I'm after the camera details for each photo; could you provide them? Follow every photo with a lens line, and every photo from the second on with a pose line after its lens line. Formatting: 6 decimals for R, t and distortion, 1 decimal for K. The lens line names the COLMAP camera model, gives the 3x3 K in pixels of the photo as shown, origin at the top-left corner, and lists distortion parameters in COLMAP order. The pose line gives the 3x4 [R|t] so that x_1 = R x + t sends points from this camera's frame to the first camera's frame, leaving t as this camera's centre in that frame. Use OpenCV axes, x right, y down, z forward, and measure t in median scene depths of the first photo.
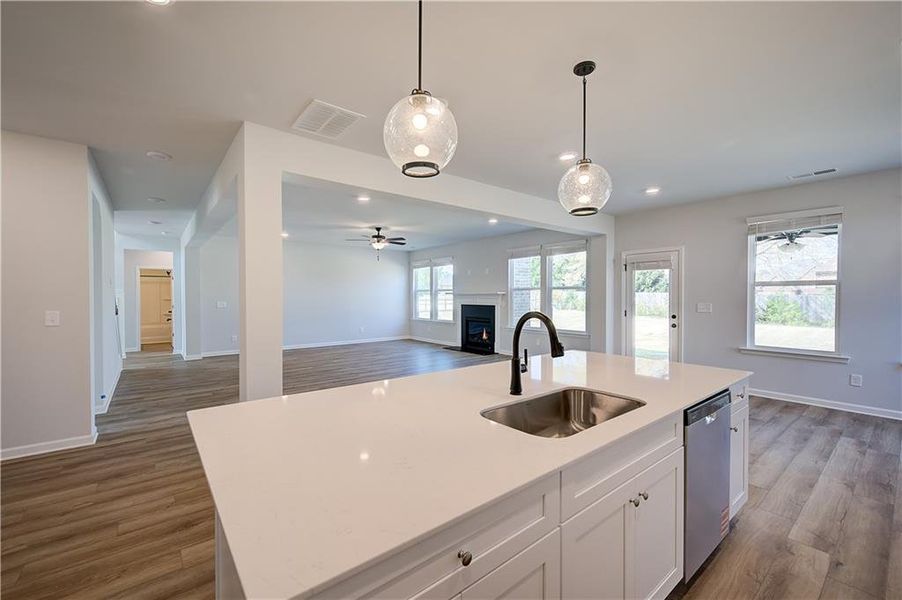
lens RADIAL K [[373.1, 0, 434.6], [0, 373.1, 298.2], [0, 0, 1]] dist [-0.000181, -0.000093]
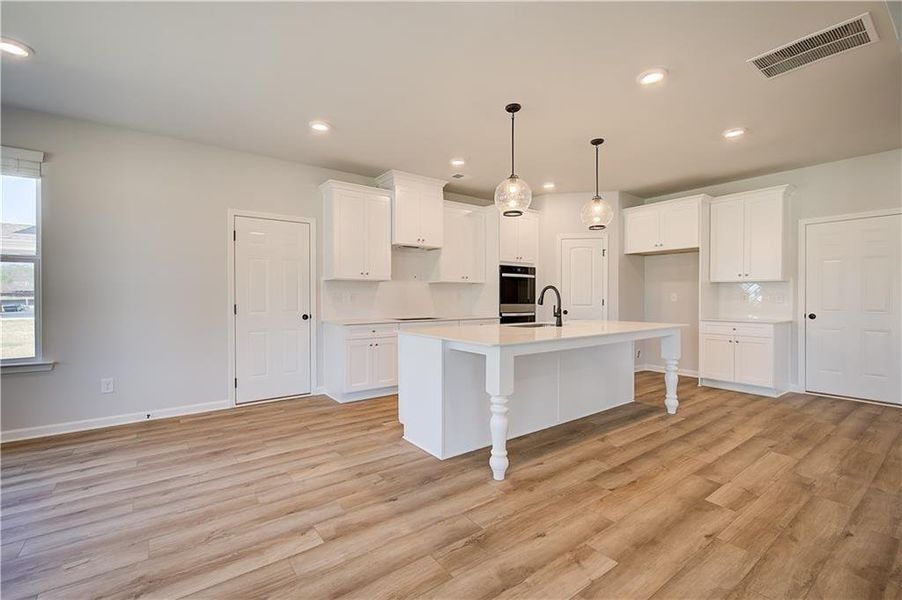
lens RADIAL K [[390.6, 0, 437.0], [0, 390.6, 299.1], [0, 0, 1]] dist [0.001738, 0.000511]
pose [[-0.999692, 0.002867, 0.024649, 0.166949], [0.003239, 0.999881, 0.015089, 0.015679], [-0.024603, 0.015164, -0.999582, 0.634554]]
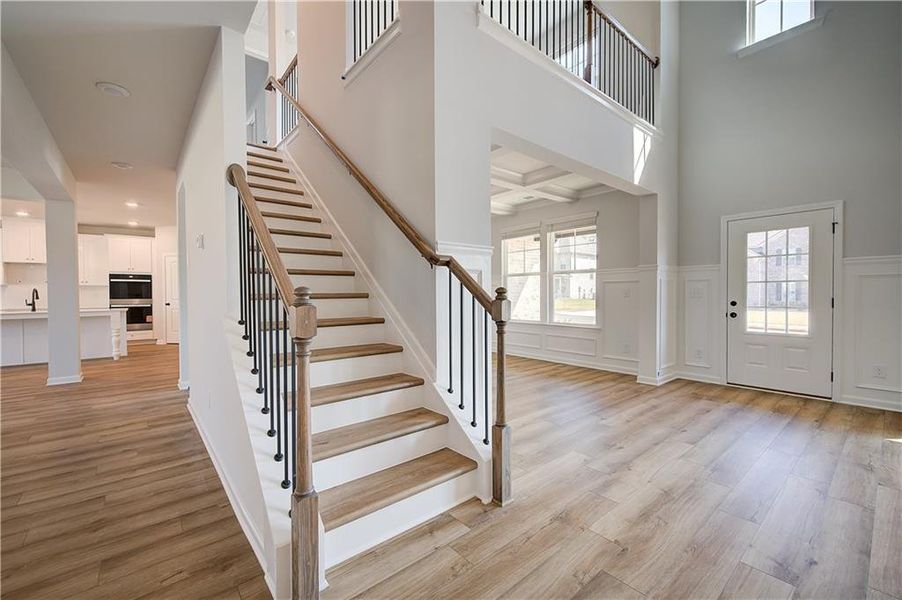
lens RADIAL K [[366.5, 0, 428.9], [0, 366.5, 300.1], [0, 0, 1]] dist [-0.001965, -0.000877]
pose [[-0.999761, 0.006851, -0.020769, -0.710535], [0.006293, 0.999620, 0.026825, 0.016581], [0.020945, 0.026688, -0.999424, 0.930498]]
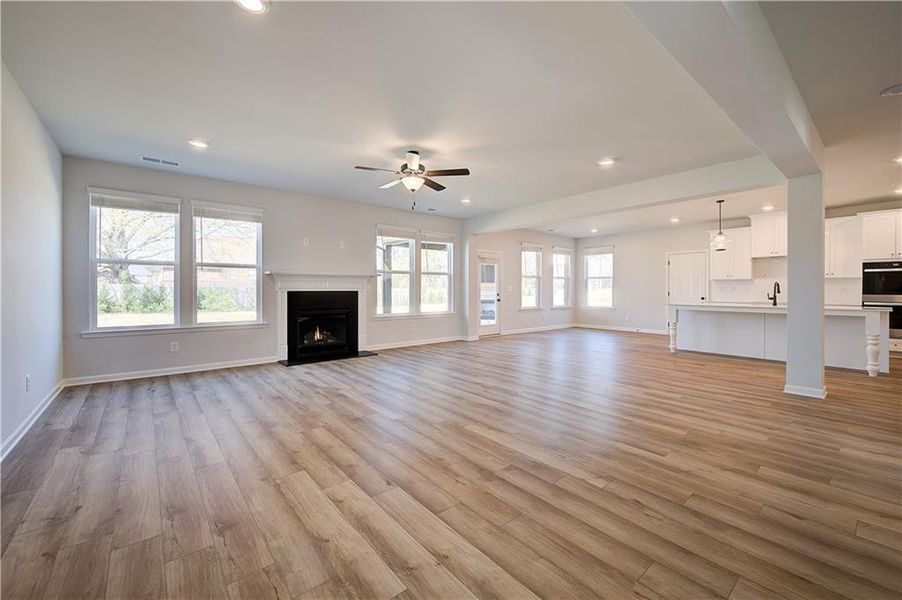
lens RADIAL K [[373.1, 0, 452.1], [0, 373.1, 291.2], [0, 0, 1]] dist [-0.000181, -0.000093]
pose [[-0.047963, -0.002770, 0.998845, -0.629815], [0.007178, 0.999969, 0.003118, 0.018883], [-0.998823, 0.007319, -0.047941, 0.846198]]
